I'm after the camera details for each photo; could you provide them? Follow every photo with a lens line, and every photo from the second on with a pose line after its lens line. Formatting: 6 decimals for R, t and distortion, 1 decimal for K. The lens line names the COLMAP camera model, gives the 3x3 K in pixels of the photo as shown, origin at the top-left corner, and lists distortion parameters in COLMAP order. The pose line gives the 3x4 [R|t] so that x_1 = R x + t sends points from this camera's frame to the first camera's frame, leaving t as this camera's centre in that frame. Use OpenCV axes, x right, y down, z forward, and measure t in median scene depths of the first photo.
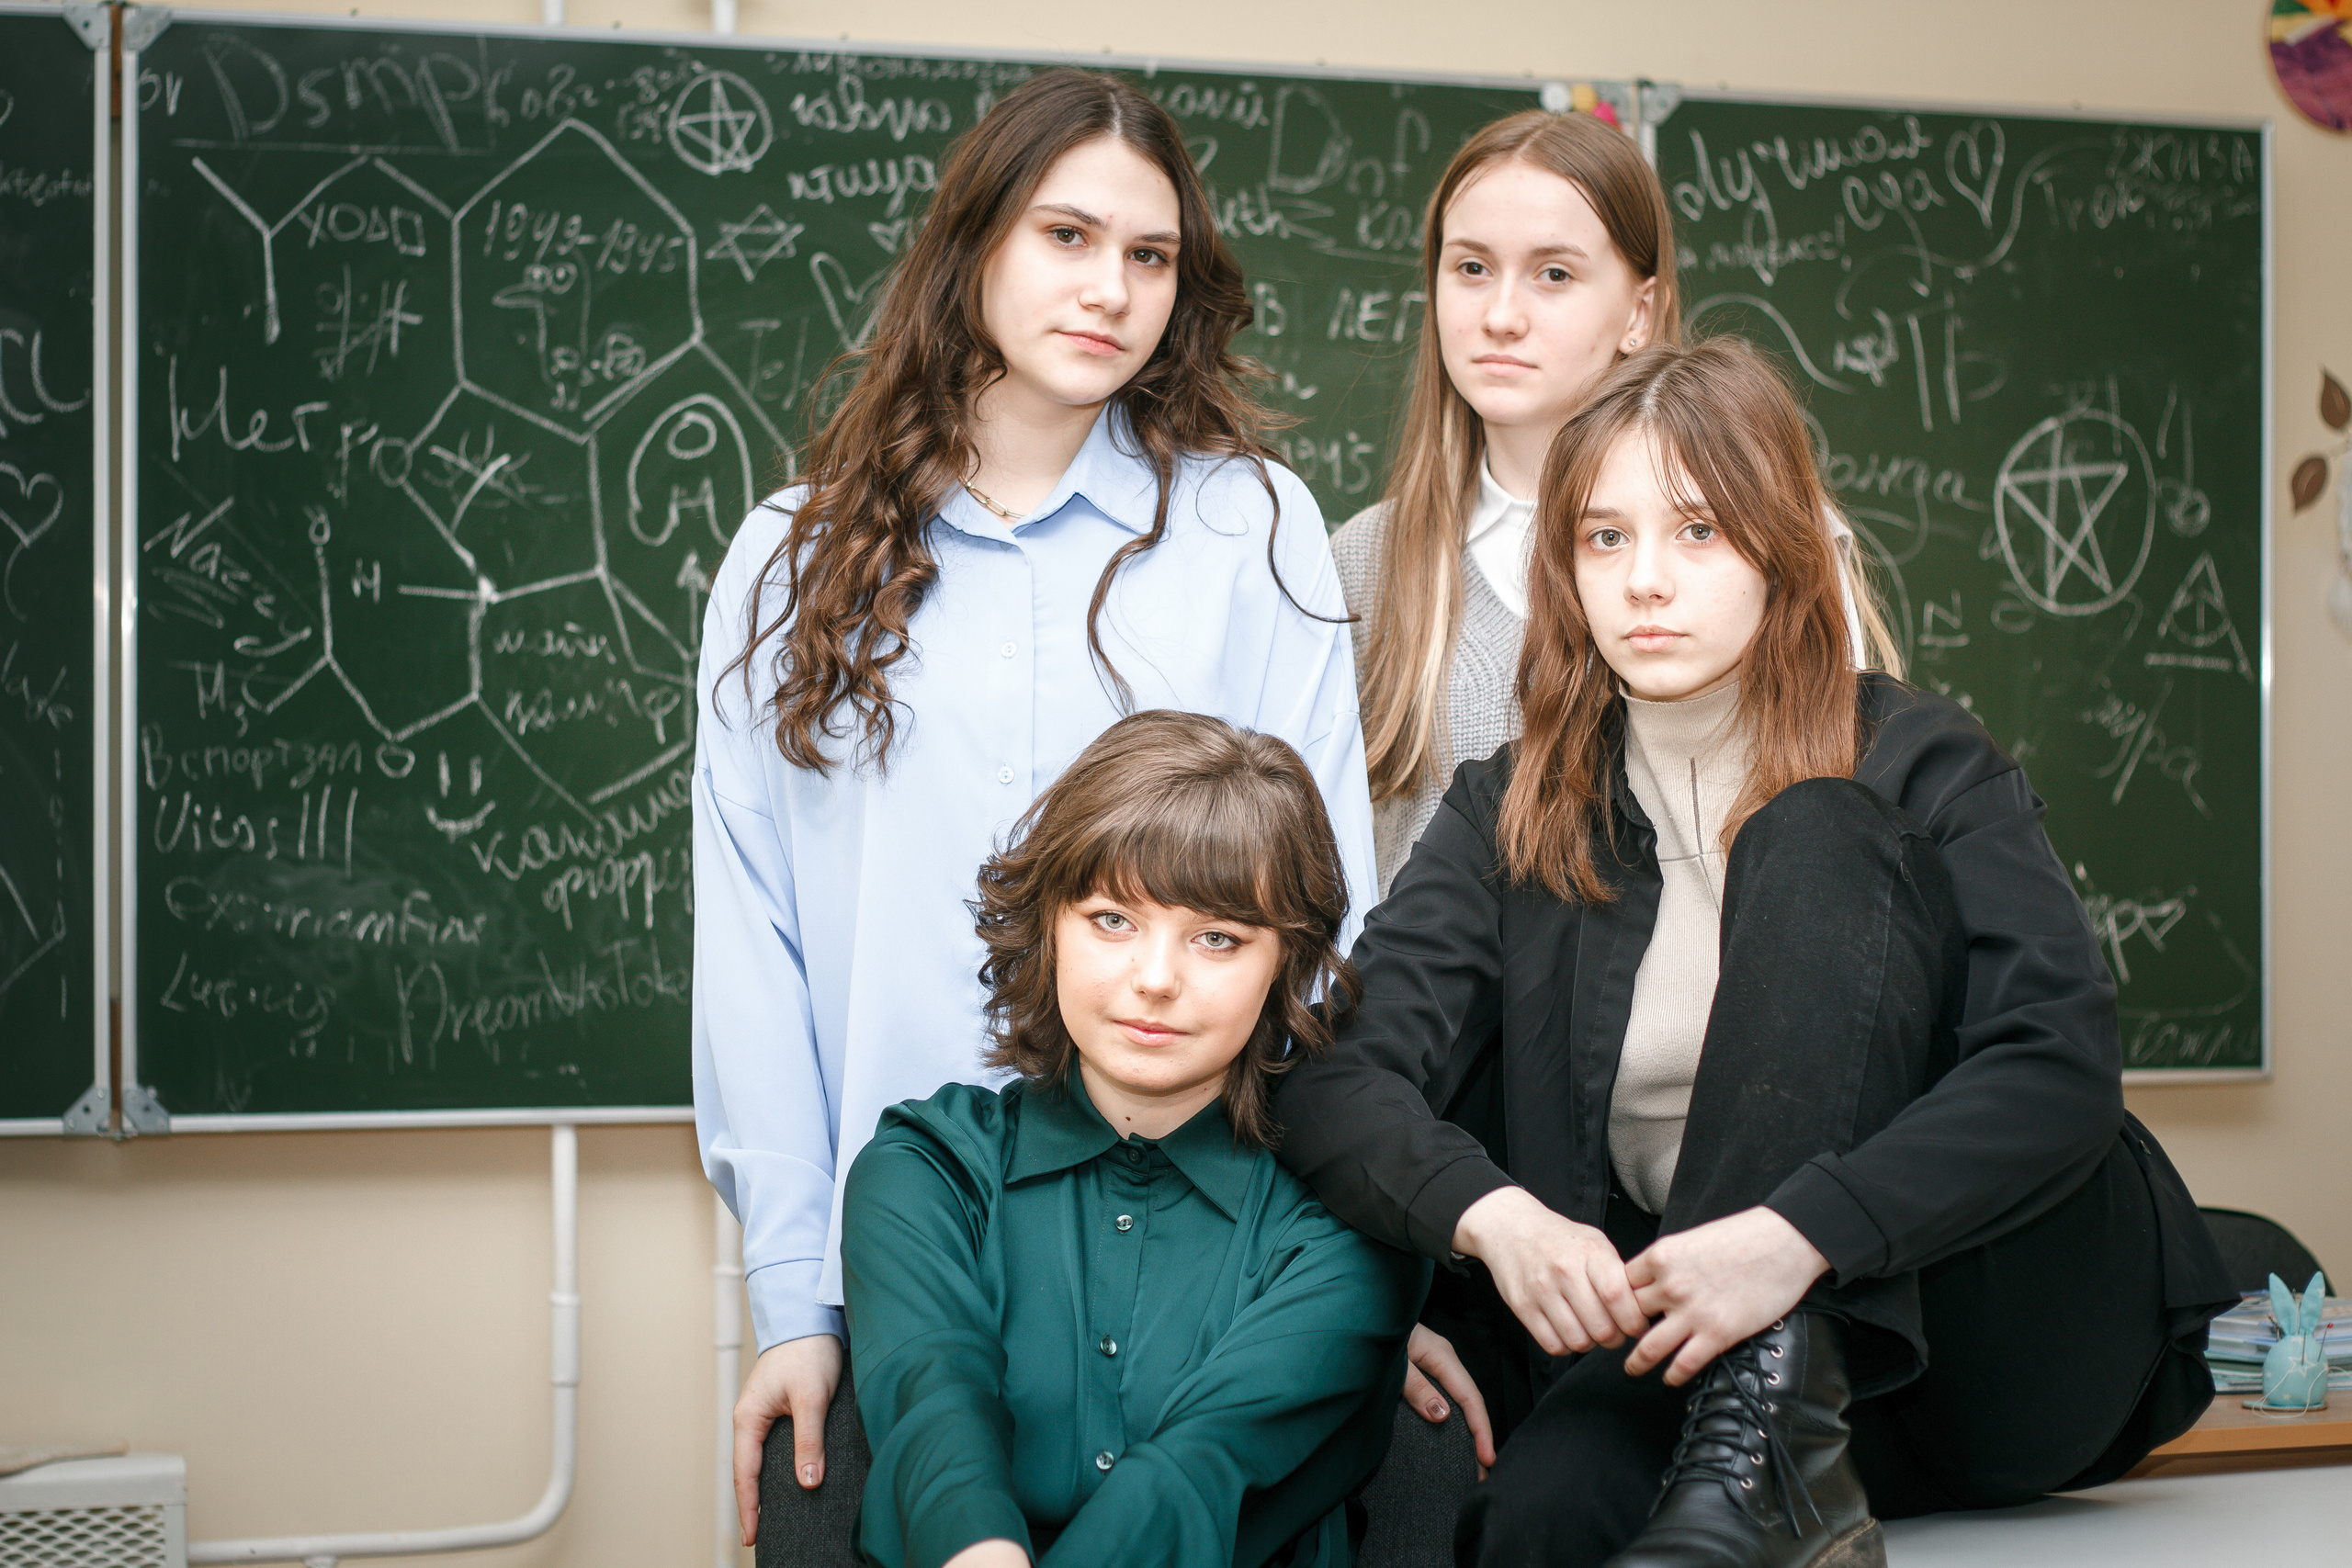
lens RADIAL K [[5390.5, 0, 1154.8], [0, 5390.5, 765.6], [0, 0, 1]] dist [-0.100333, 0.000000]
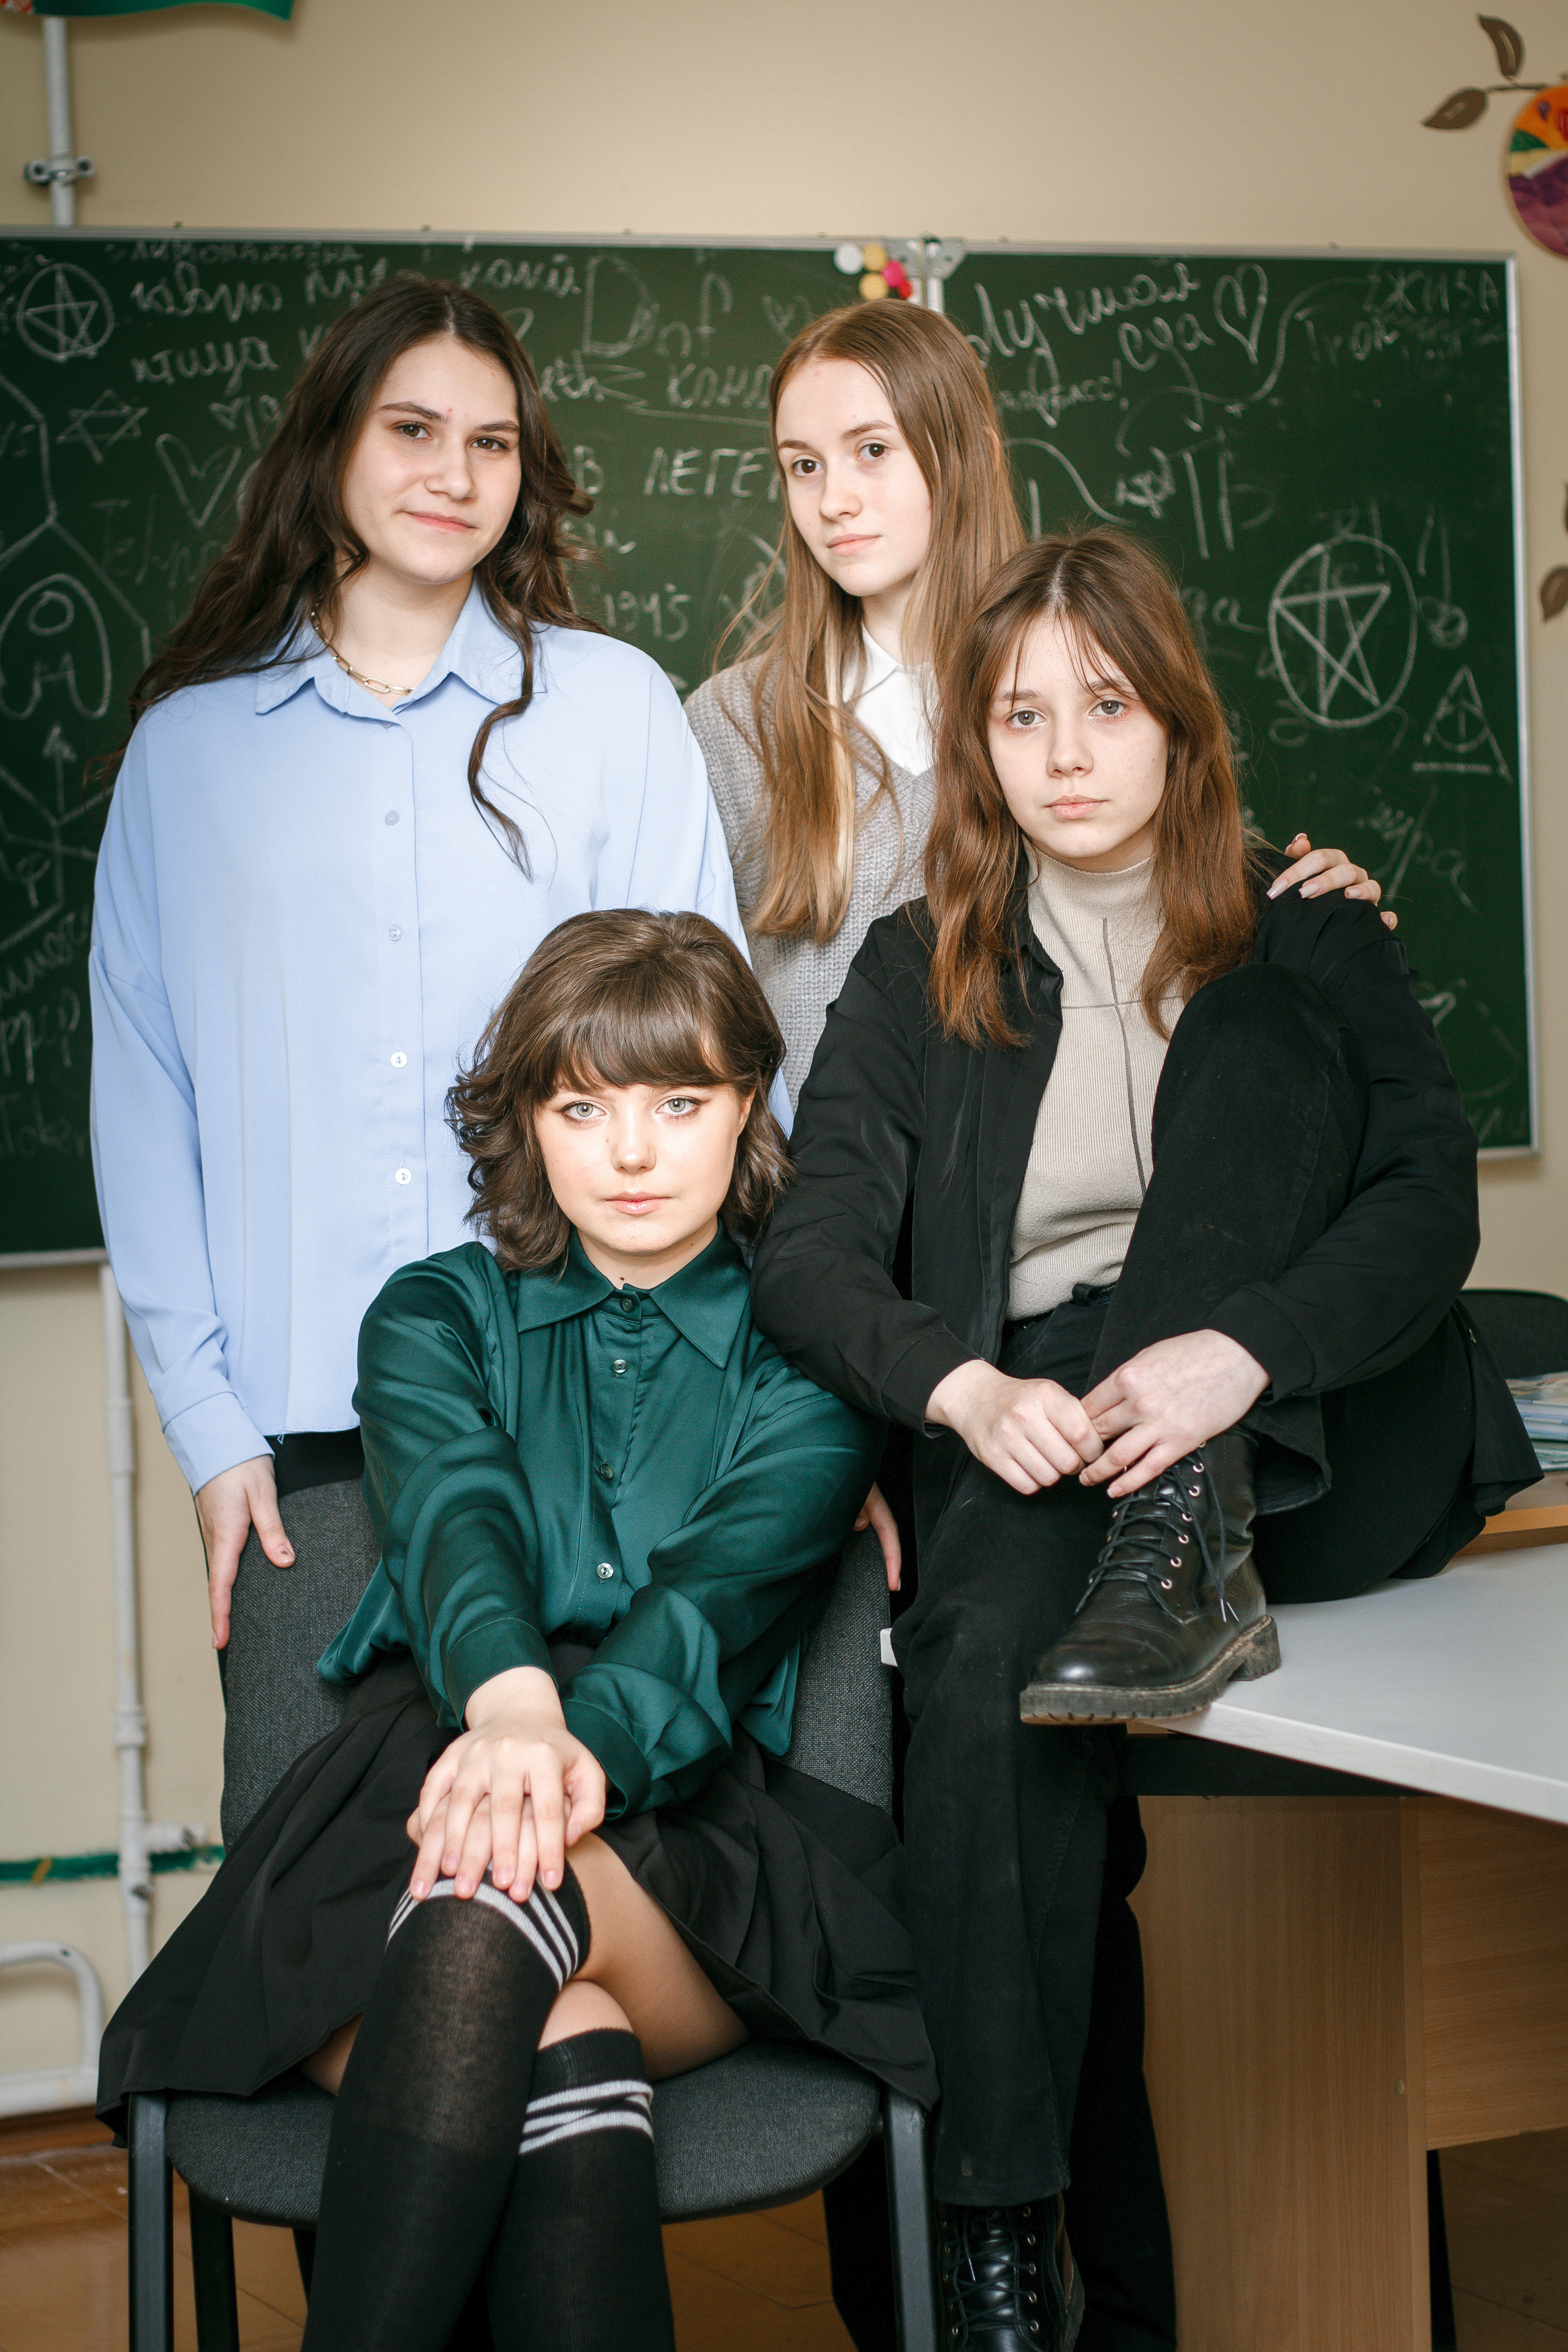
lens RADIAL K [[5391.0, 0, 771.2], [0, 5391.0, 1188.4], [0, 0, 1]] dist [-0.100333, 0.000000]
pose [[0.995809, -0.042992, 0.080723, -0.035568], [0.037622, 0.997050, 0.066907, -0.014229], [-0.083361, -0.063590, 0.994488, -0.060944]]
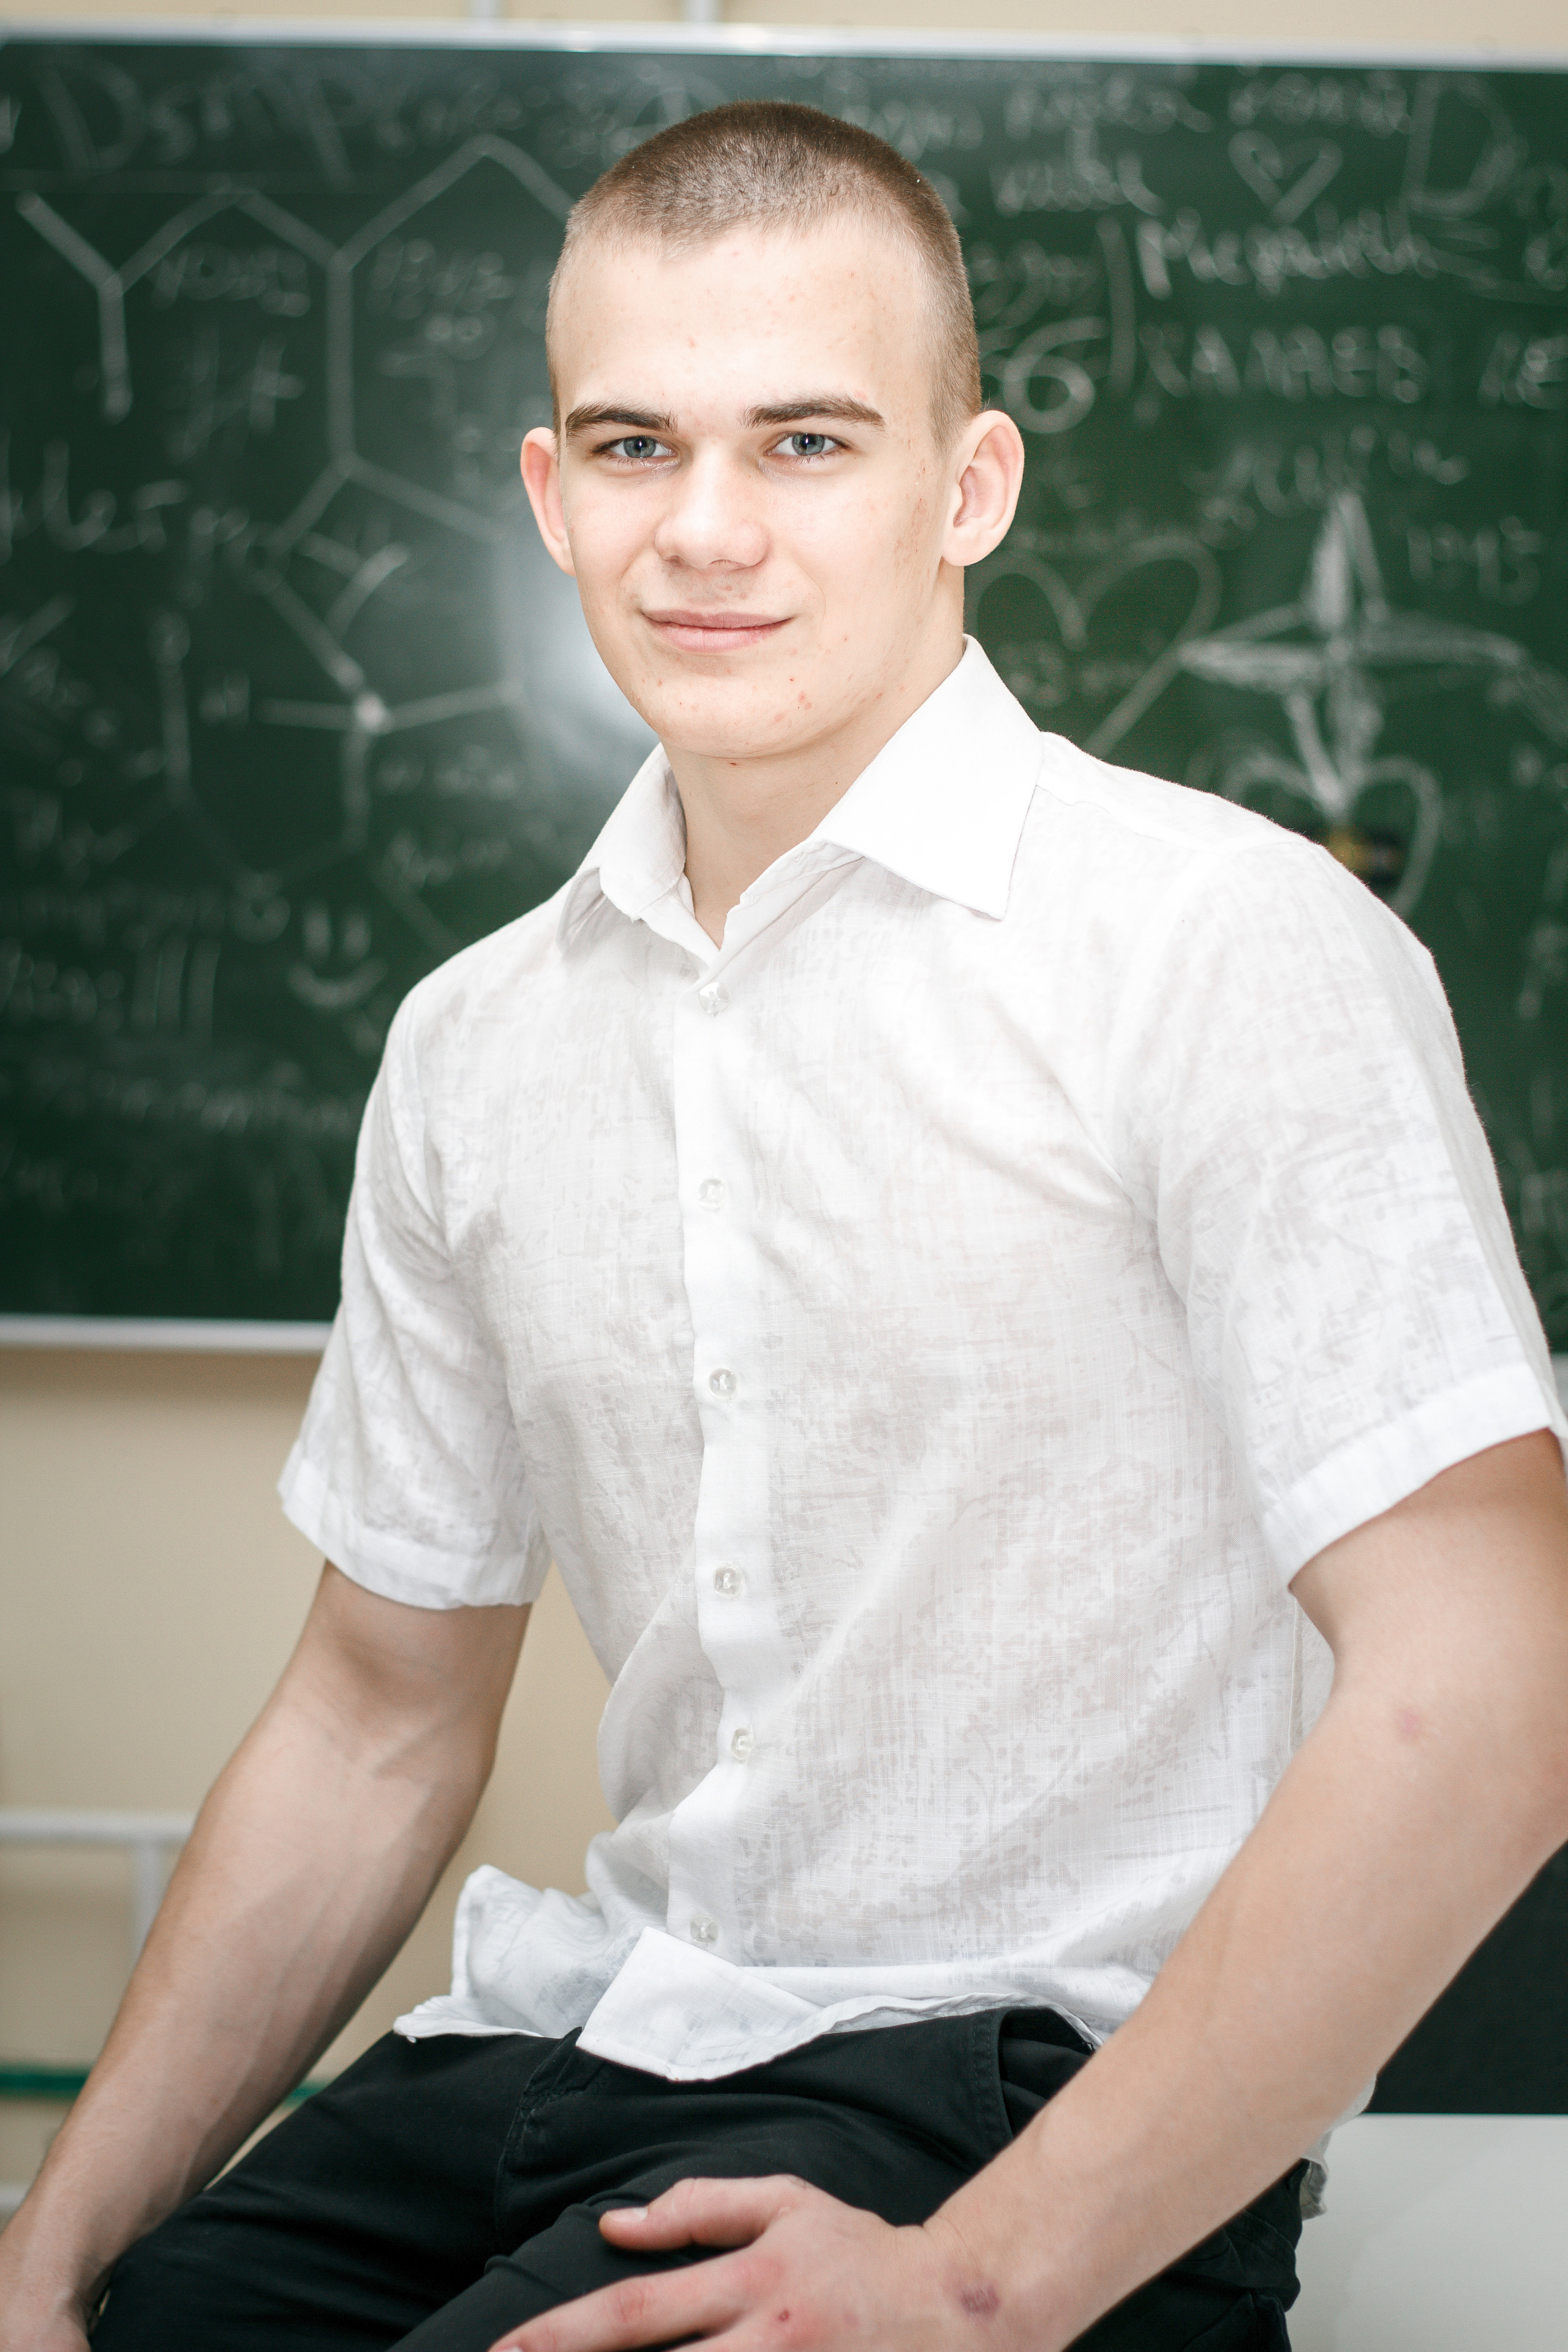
lens RADIAL K [[5391.0, 0, 795.1], [0, 5391.0, 1188.4], [0, 0, 1]] dist [-0.100333, 0.000000]
pose [[0.931408, 0.047555, -0.360858, 0.238785], [-0.020105, 0.996636, 0.079449, -0.026122], [0.363422, -0.066744, 0.929231, 0.237244]]
